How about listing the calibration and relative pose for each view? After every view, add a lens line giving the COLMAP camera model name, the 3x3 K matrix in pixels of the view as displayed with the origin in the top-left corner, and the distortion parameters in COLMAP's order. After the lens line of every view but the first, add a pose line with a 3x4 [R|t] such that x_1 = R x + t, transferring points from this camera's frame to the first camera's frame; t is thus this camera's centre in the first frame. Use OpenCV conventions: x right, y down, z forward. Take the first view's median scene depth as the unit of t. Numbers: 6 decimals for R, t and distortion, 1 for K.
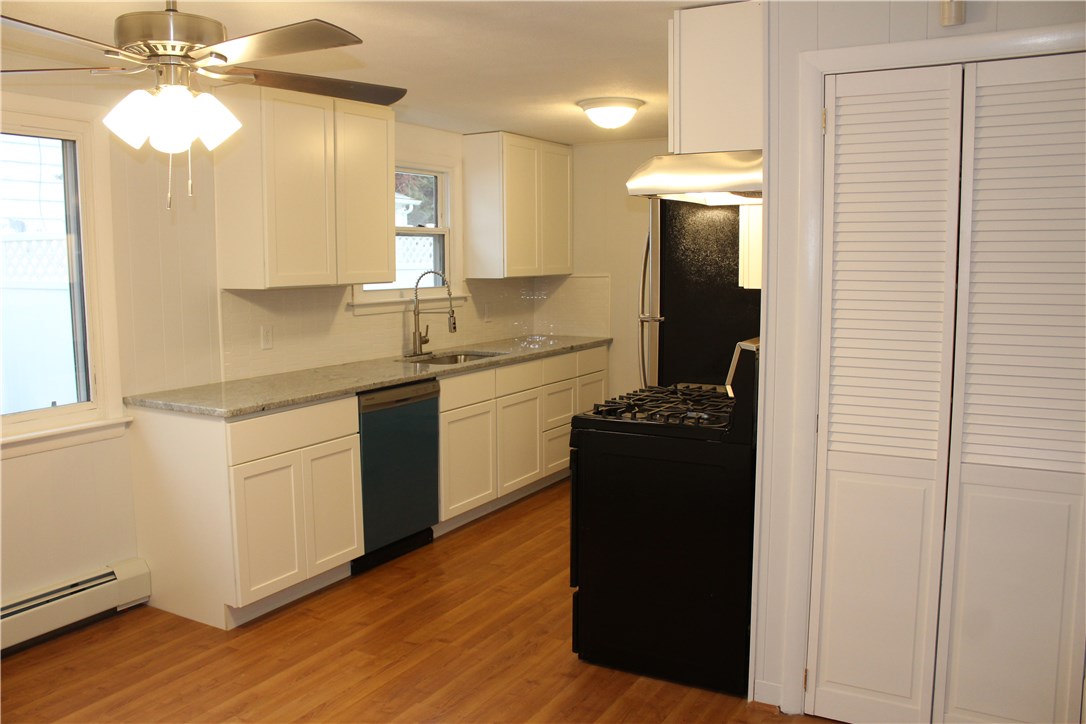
lens RADIAL K [[874.7, 0, 539.5], [0, 874.7, 330.2], [0, 0, 1]] dist [-0.148455, 0.118275]
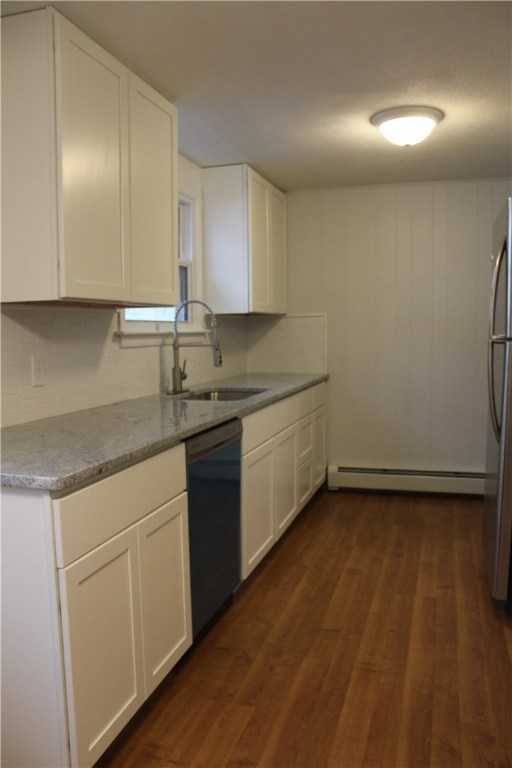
lens RADIAL K [[618.6, 0, 256.0], [0, 618.6, 384.0], [0, 0, 1]] dist [-0.148455, 0.118275]
pose [[0.976584, -0.024259, 0.213763, -0.219315], [0.023425, 0.999705, 0.006435, 0.019120], [-0.213856, -0.001277, 0.976864, 0.384881]]
